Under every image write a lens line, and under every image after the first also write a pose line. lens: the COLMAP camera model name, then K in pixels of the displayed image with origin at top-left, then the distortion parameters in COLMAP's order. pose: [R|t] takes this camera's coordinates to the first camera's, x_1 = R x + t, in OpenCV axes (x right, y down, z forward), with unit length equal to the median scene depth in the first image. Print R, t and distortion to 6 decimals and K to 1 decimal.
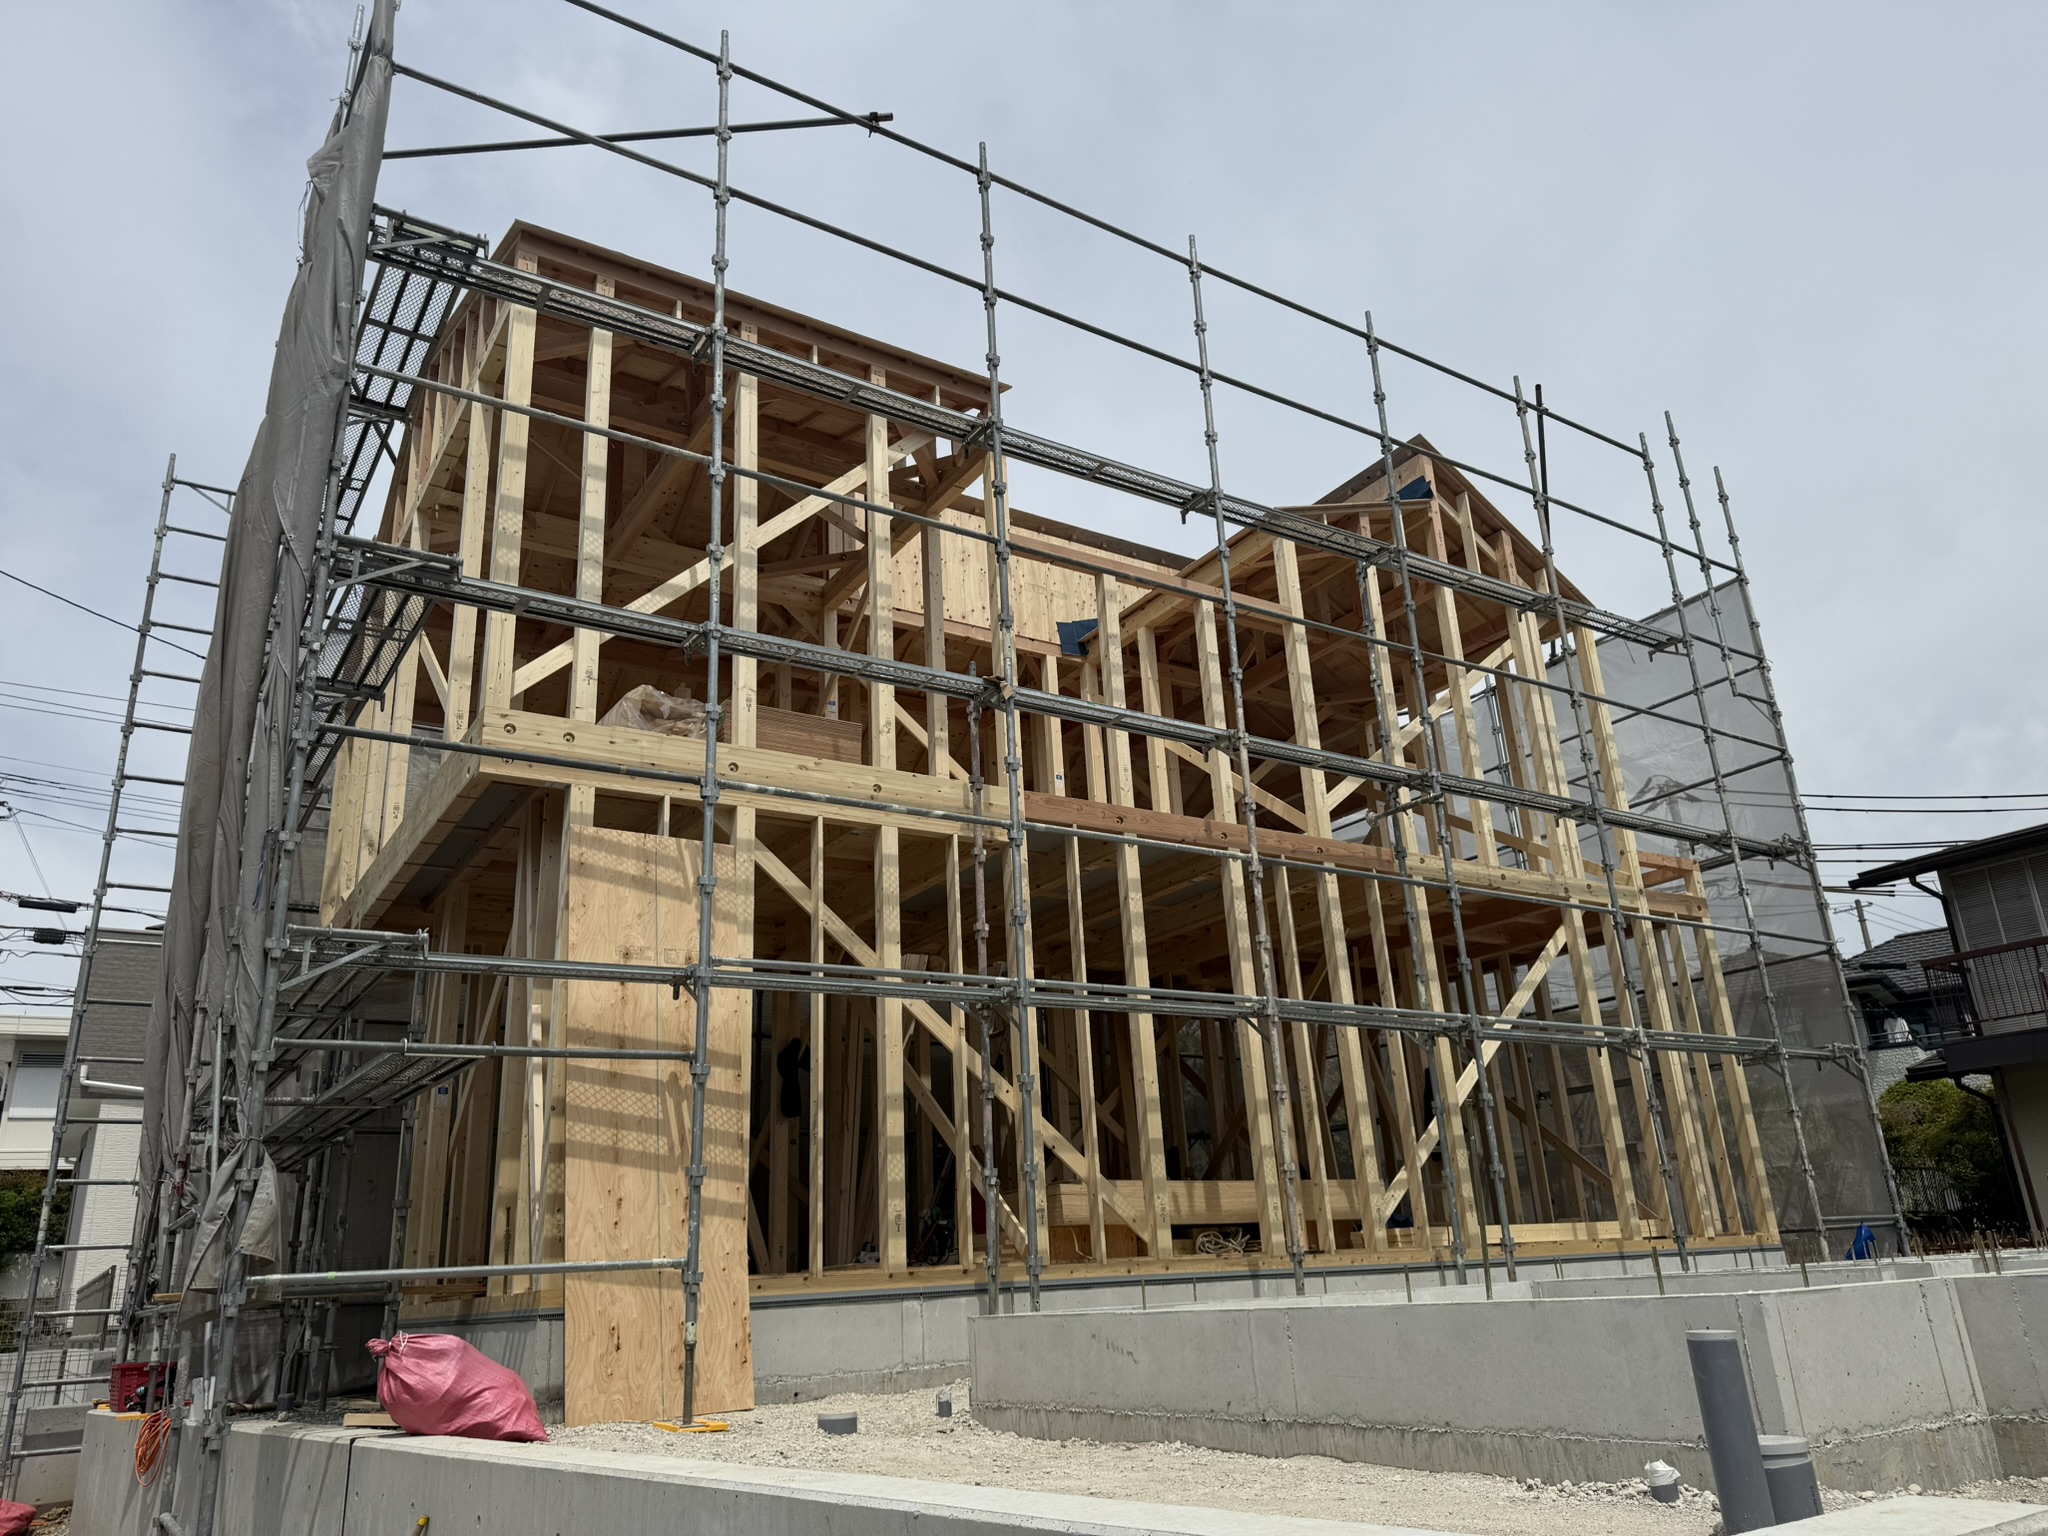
lens RADIAL K [[1452.5, 0, 1009.3], [0, 1452.5, 773.2], [0, 0, 1]] dist [0.008305, -0.030376]
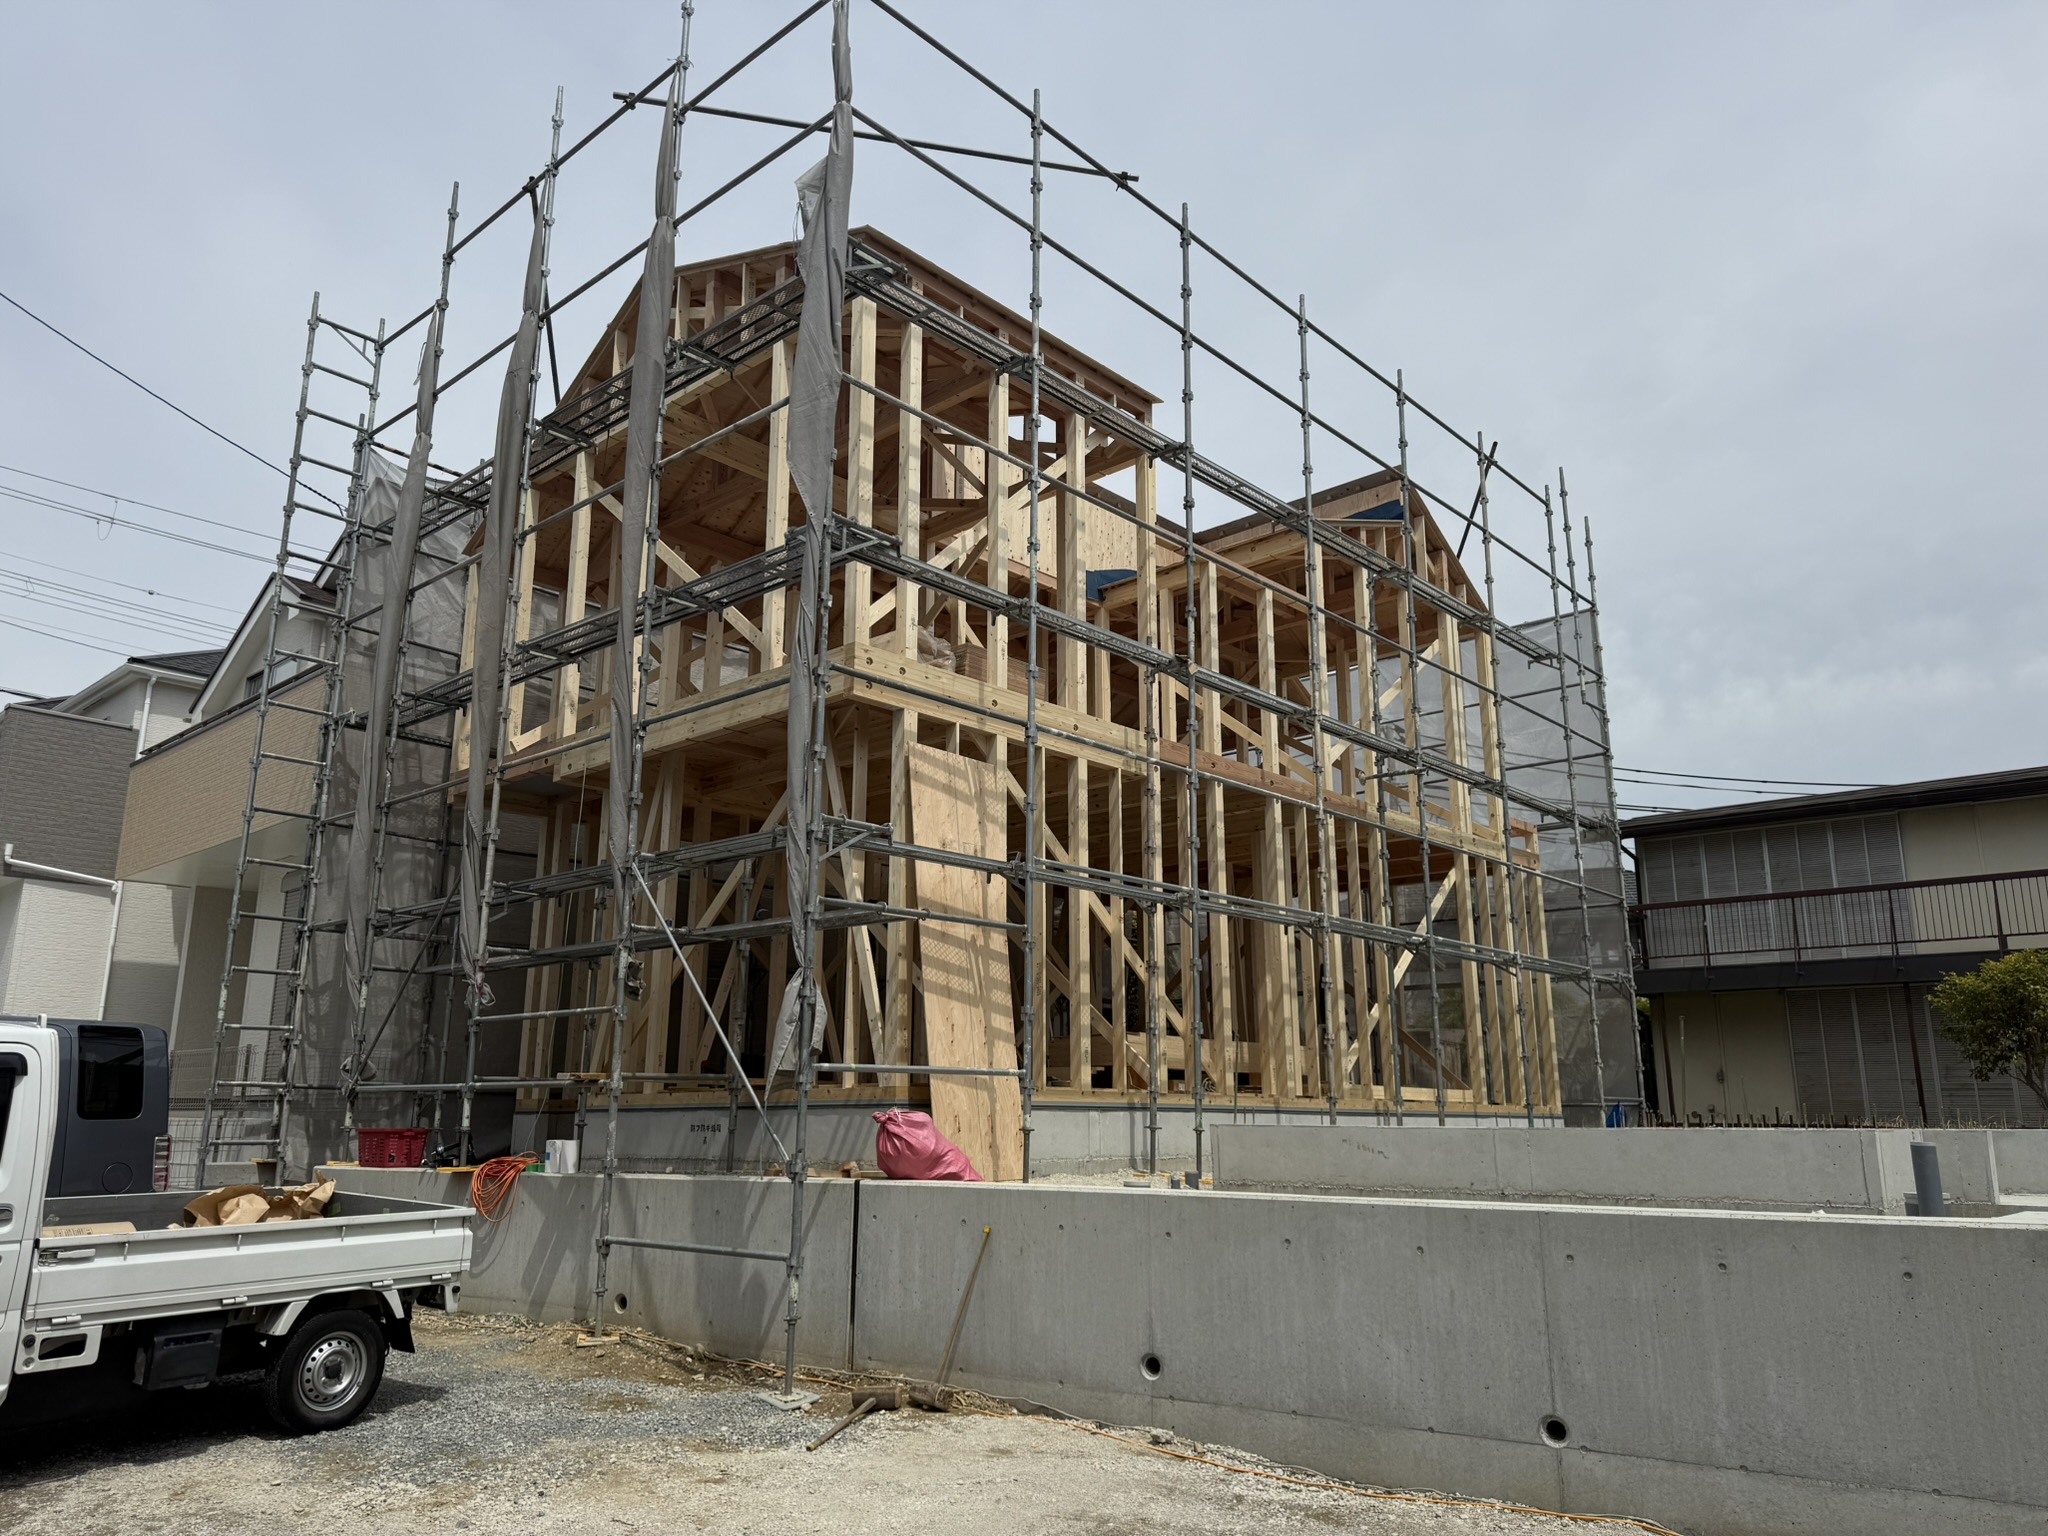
lens RADIAL K [[1452.5, 0, 1006.9], [0, 1452.5, 784.5], [0, 0, 1]] dist [0.008305, -0.030376]
pose [[0.967462, 0.110589, 0.227570, -0.390696], [-0.134262, 0.986733, 0.091278, -0.042812], [-0.214457, -0.118862, 0.969474, -0.214180]]
